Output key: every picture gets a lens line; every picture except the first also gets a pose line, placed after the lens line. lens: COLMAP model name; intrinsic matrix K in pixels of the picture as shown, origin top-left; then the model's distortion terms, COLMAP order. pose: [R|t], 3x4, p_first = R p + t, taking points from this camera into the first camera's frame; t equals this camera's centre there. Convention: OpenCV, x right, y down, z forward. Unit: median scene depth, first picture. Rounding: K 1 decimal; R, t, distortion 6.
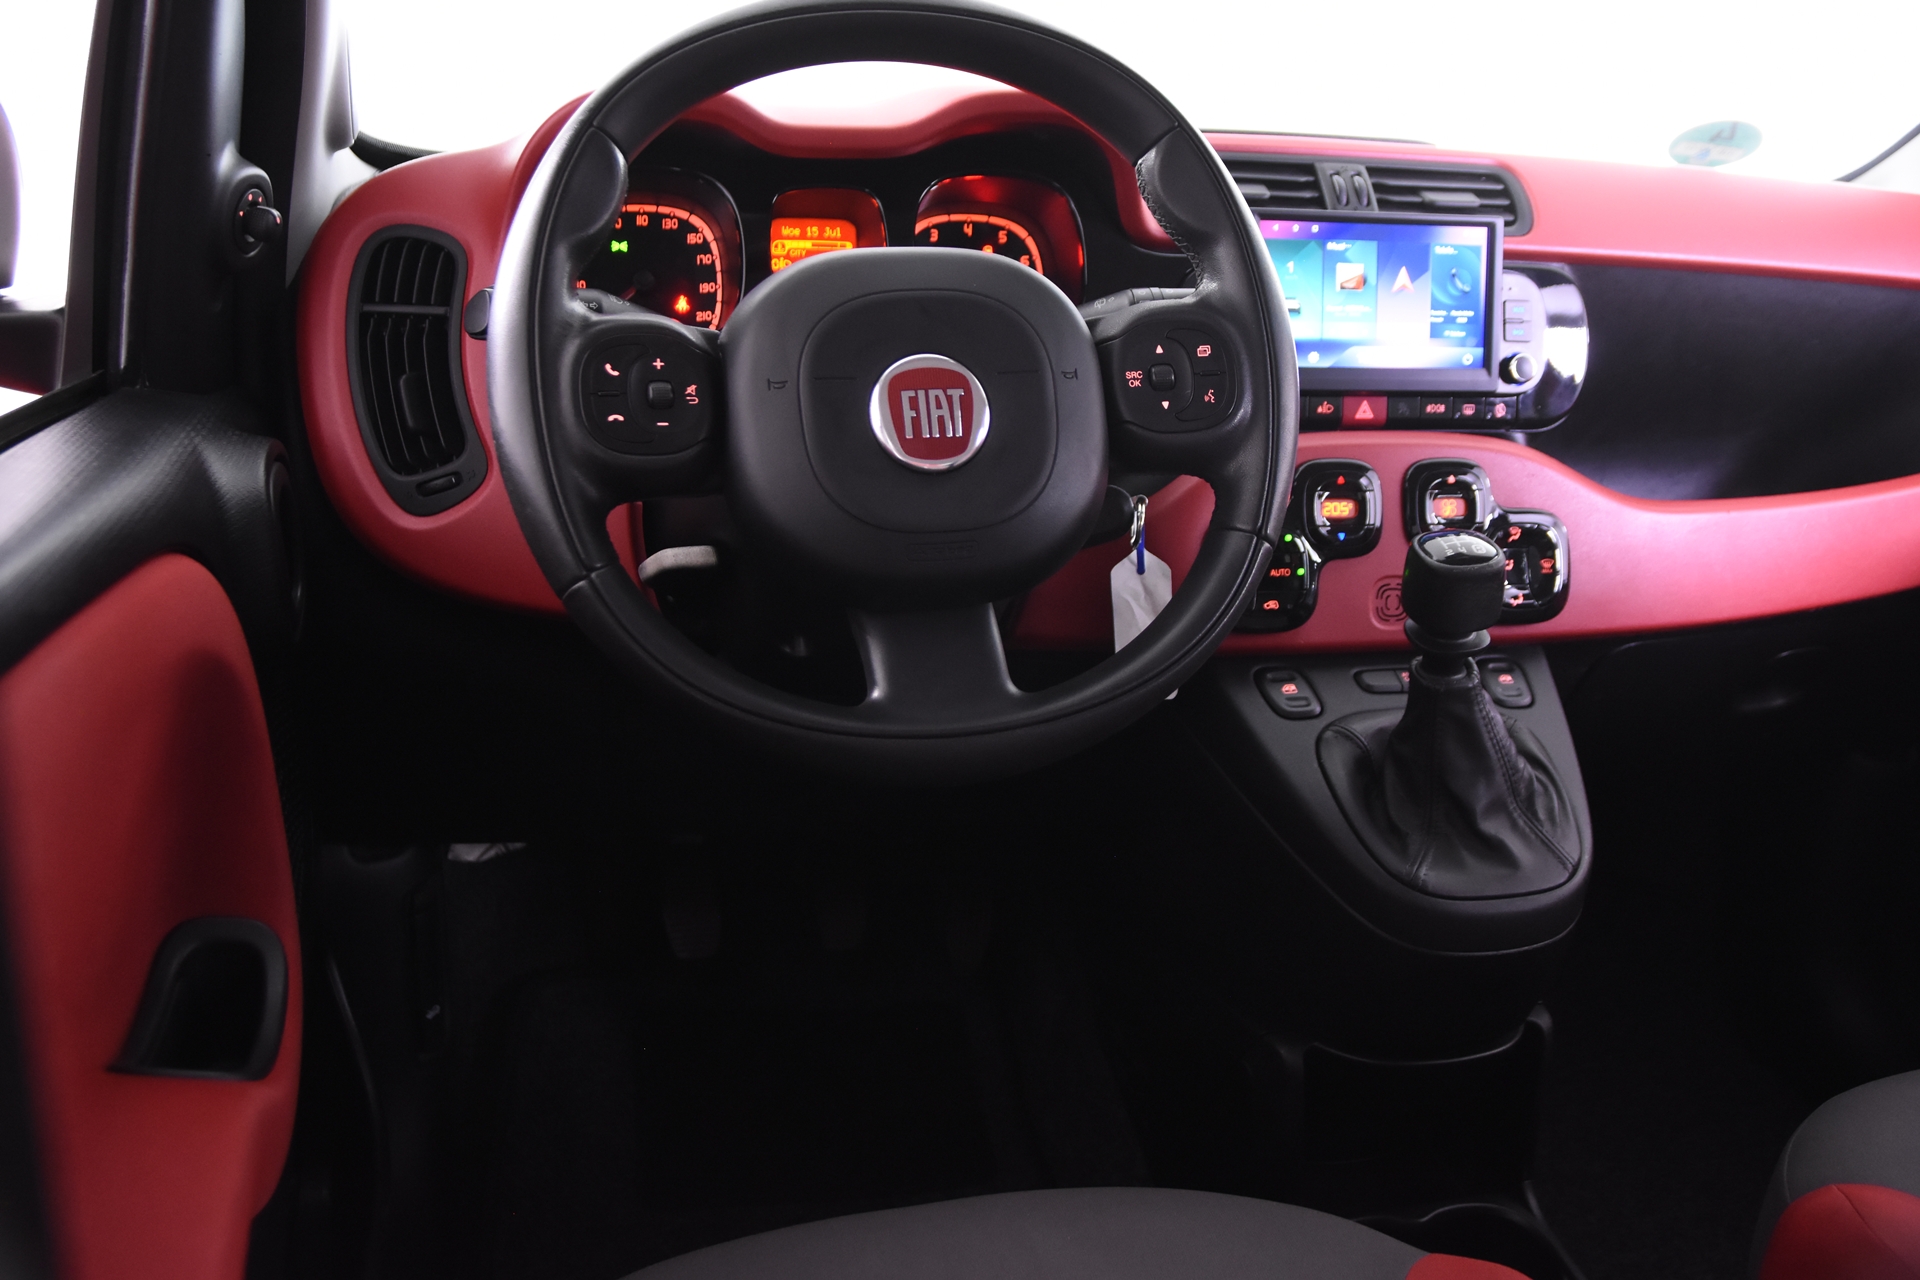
lens RADIAL K [[1742.4, 0, 955.4], [0, 1742.4, 640.5], [0, 0, 1]] dist [-0.070952, 0.067166]
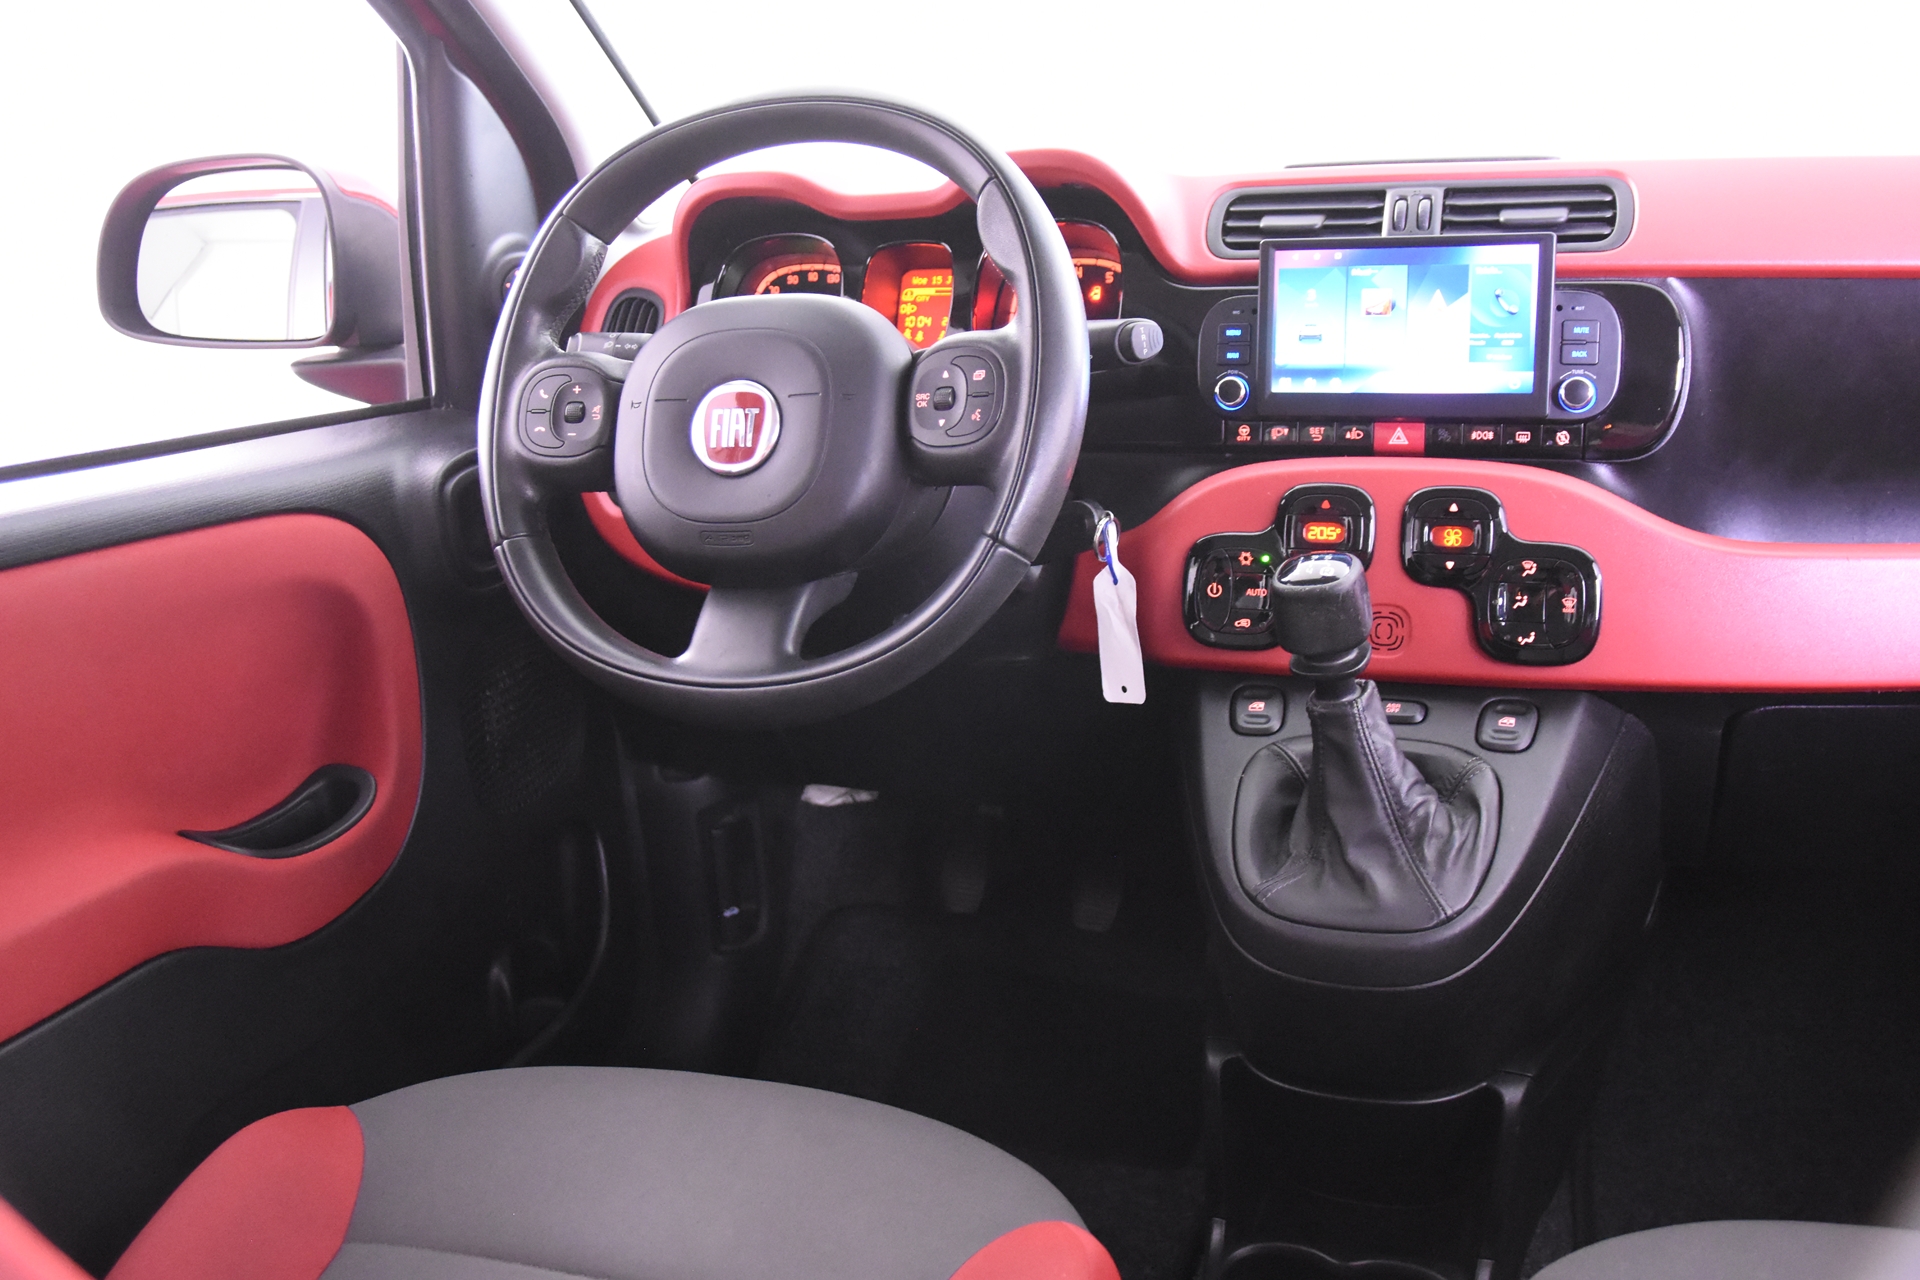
lens RADIAL K [[1742.4, 0, 948.6], [0, 1742.4, 637.8], [0, 0, 1]] dist [-0.070952, 0.067166]
pose [[0.819327, 0.073298, -0.568621, 0.618866], [-0.088979, 0.996034, 0.000184, 0.003961], [0.566379, 0.050444, 0.822599, 0.053448]]
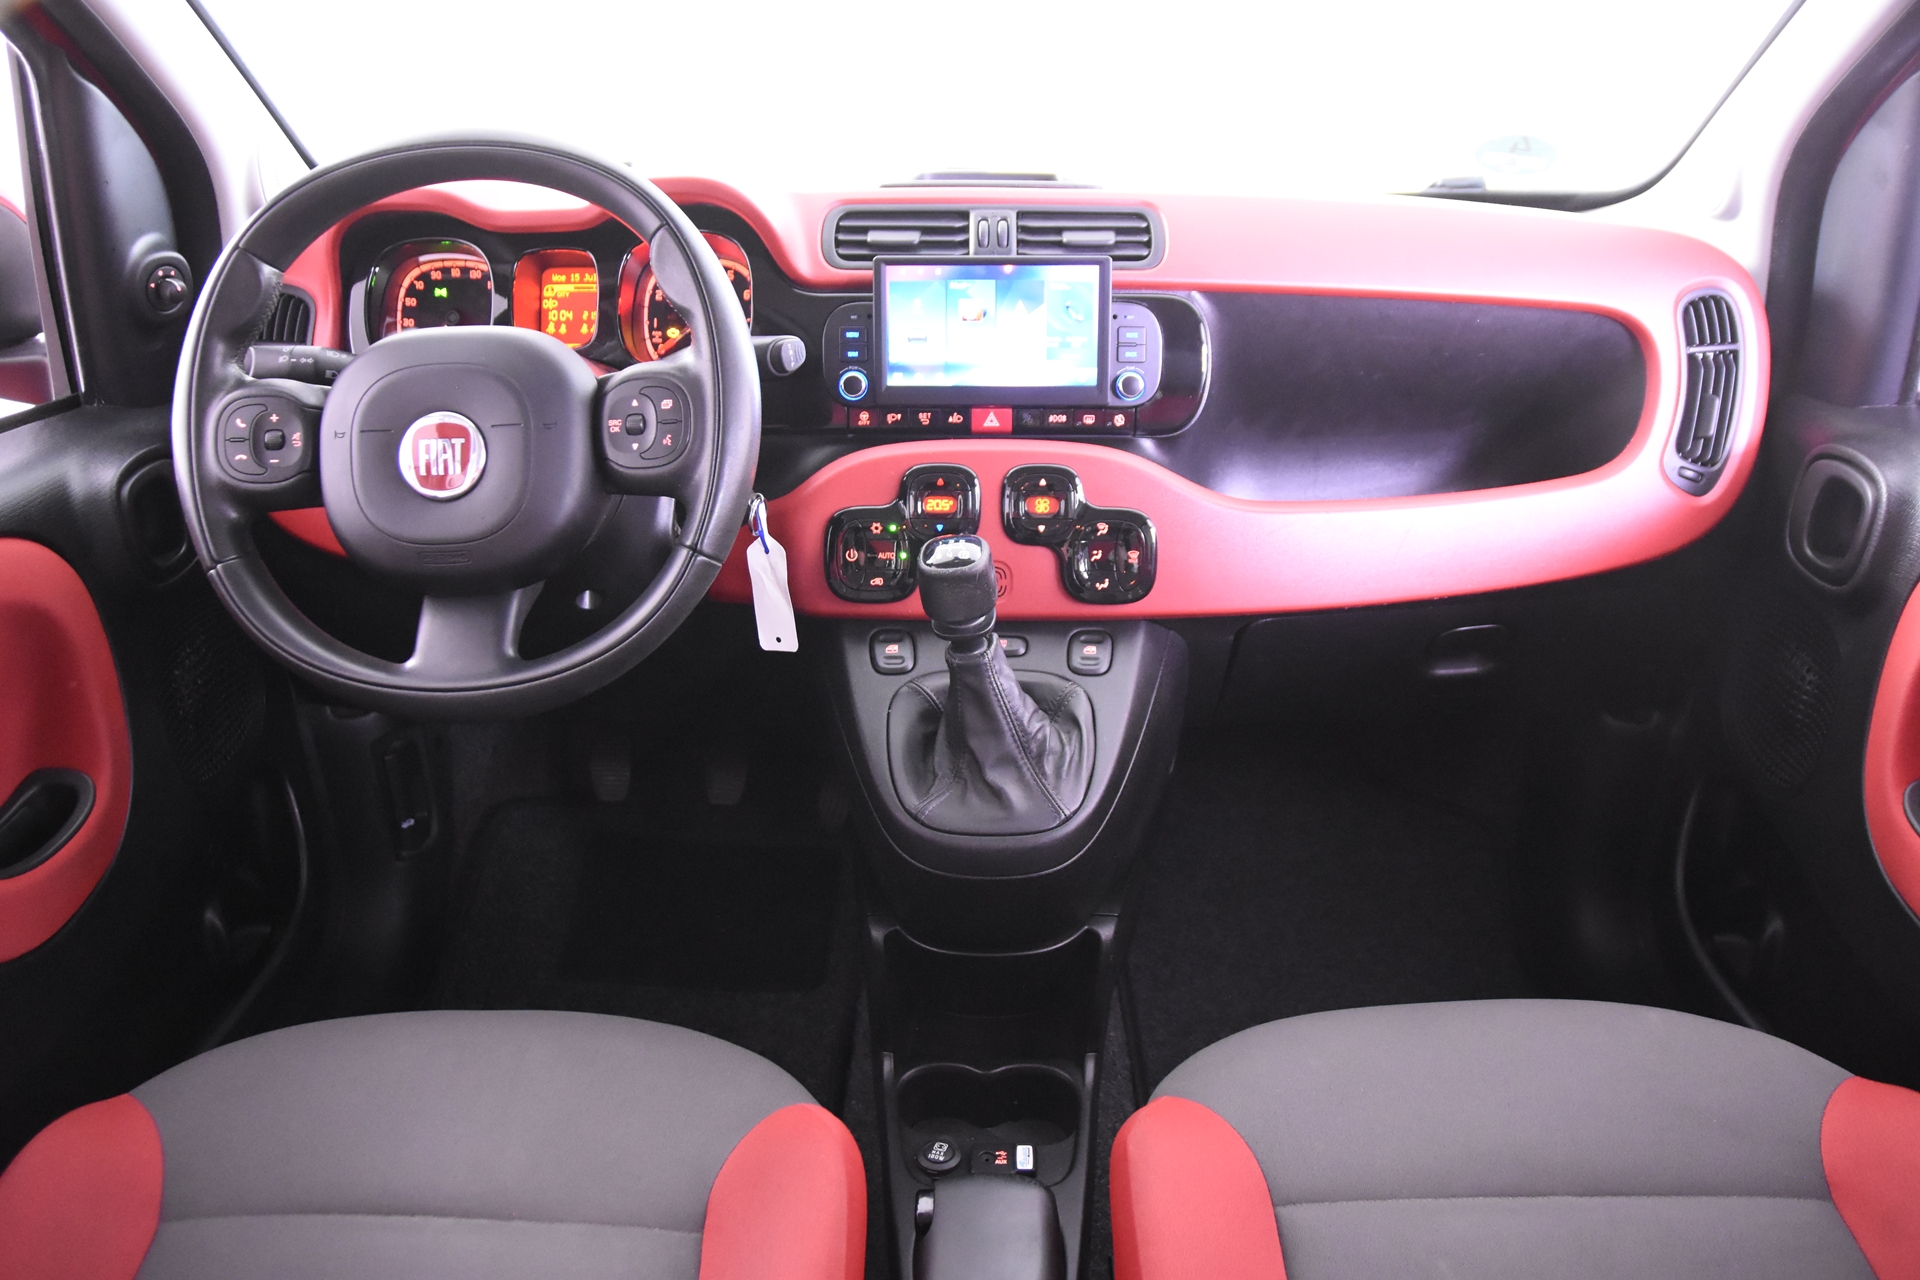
lens RADIAL K [[1454.7, 0, 959.0], [0, 1454.7, 643.2], [0, 0, 1]] dist [-0.117797, 0.081325]
pose [[0.962113, 0.065402, -0.264690, 0.512045], [-0.037386, 0.993280, 0.109533, -0.091769], [0.270075, -0.095487, 0.958093, 0.011440]]
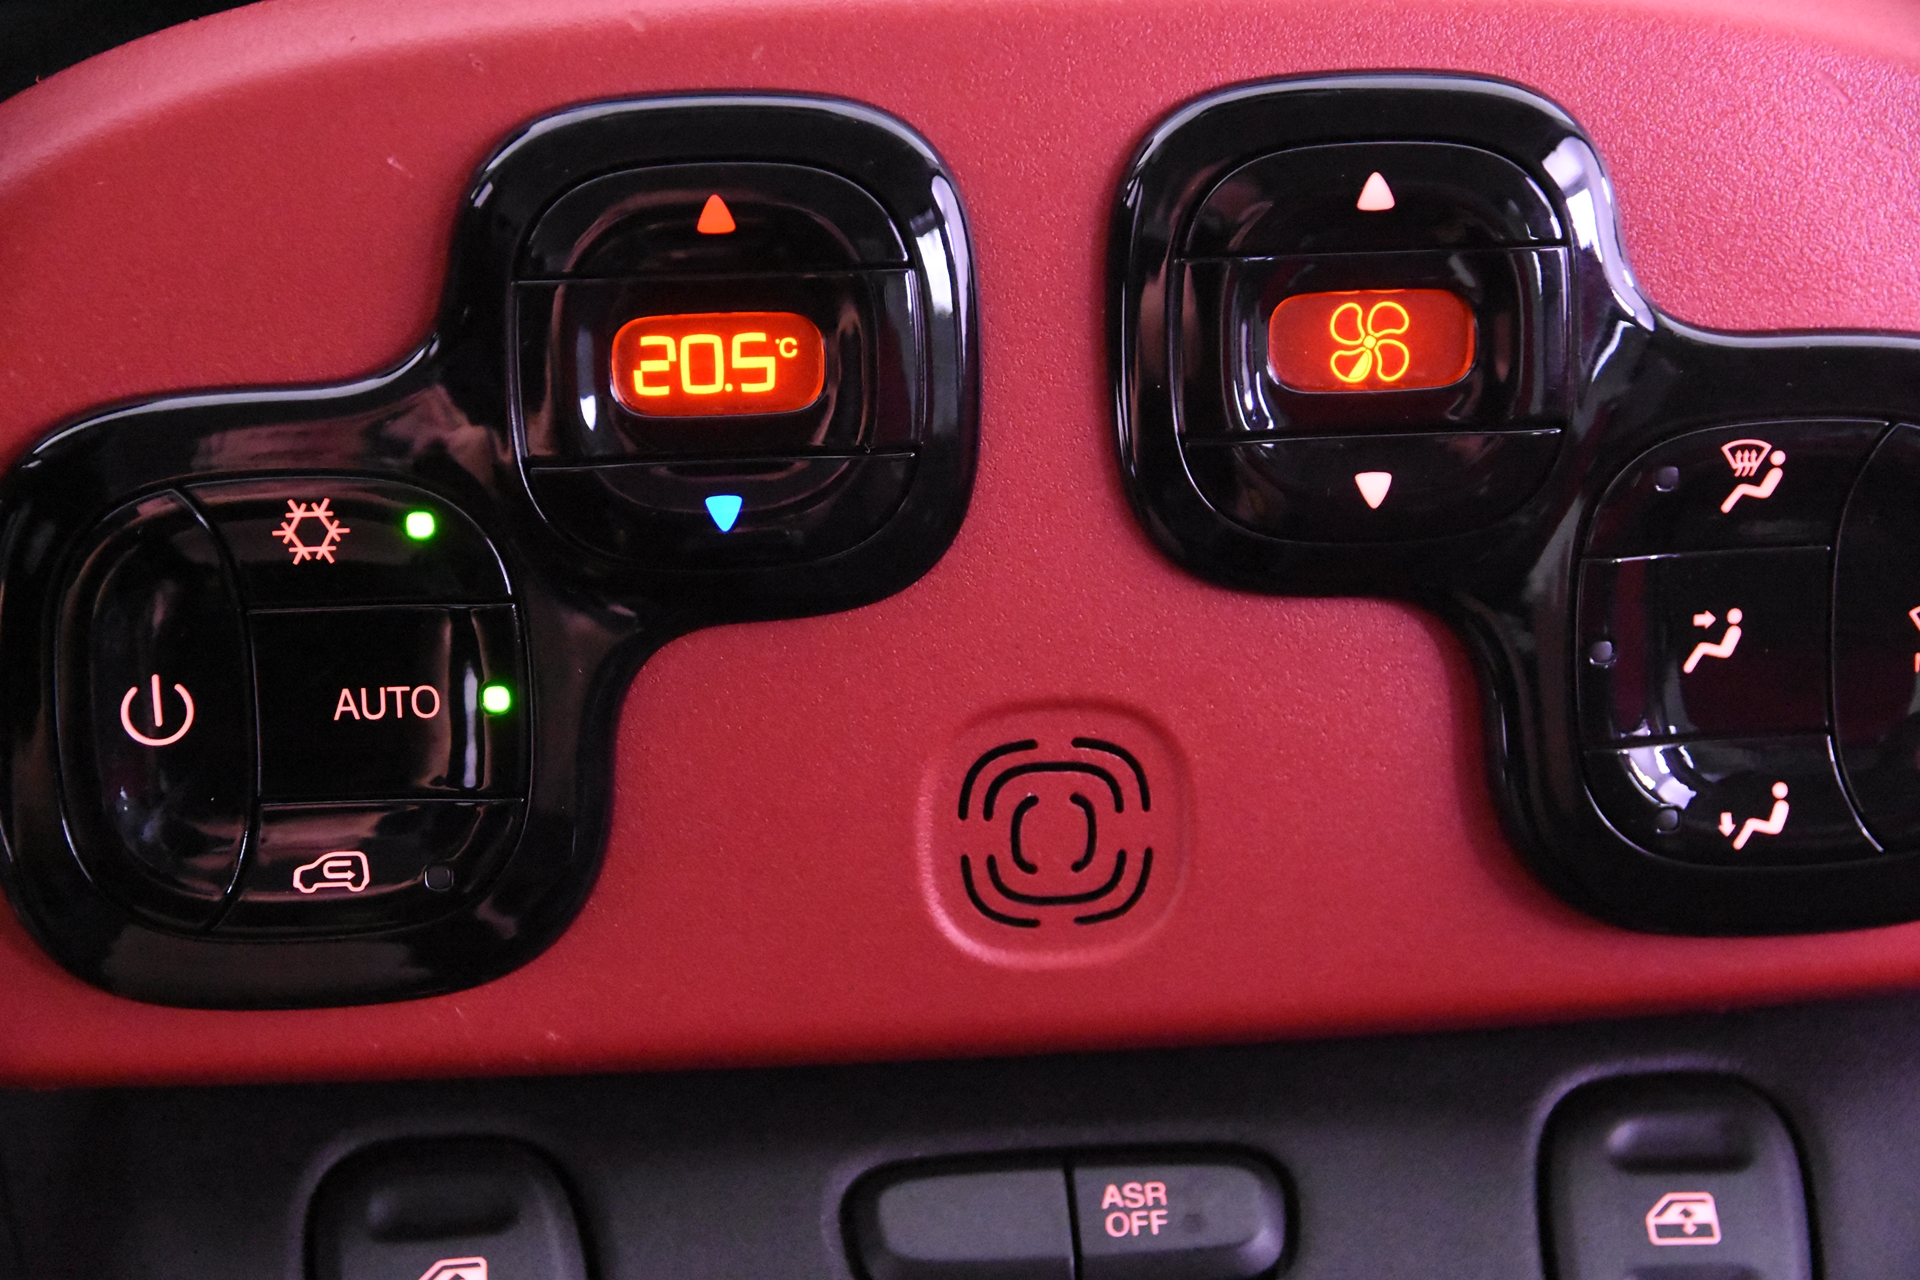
lens RADIAL K [[4079.4, 0, 953.9], [0, 4079.4, 644.6], [0, 0, 1]] dist [0.050852, 0.000000]
pose [[0.987376, 0.026964, -0.156079, 0.316586], [-0.004363, 0.989659, 0.143373, -0.109491], [0.158331, -0.140882, 0.977284, 0.565209]]
